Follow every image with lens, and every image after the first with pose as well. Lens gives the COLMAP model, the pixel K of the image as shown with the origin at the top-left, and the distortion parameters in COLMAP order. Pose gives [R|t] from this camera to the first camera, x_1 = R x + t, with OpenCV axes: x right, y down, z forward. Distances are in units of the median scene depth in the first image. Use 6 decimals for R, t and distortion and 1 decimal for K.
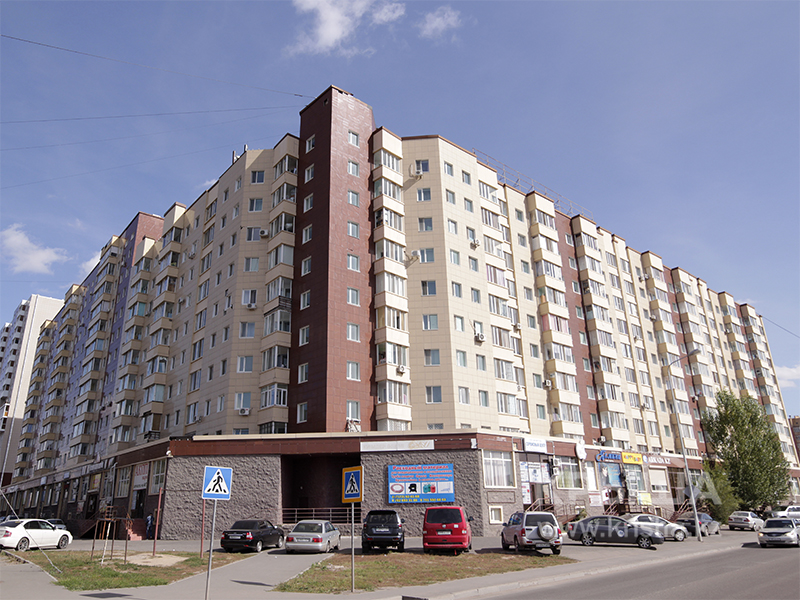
lens RADIAL K [[570.7, 0, 394.4], [0, 570.7, 299.9], [0, 0, 1]] dist [-0.041479, 0.002814]
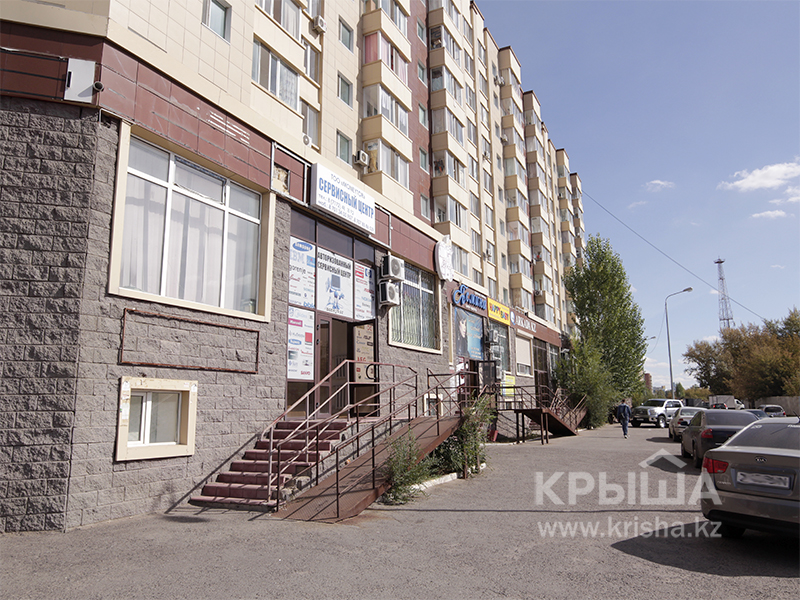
lens RADIAL K [[570.7, 0, 394.4], [0, 570.7, 299.9], [0, 0, 1]] dist [-0.041479, 0.002814]
pose [[0.922239, 0.079977, 0.378259, 0.135808], [-0.147130, 0.977357, 0.152071, 0.220422], [-0.357532, -0.195899, 0.913124, 0.595136]]
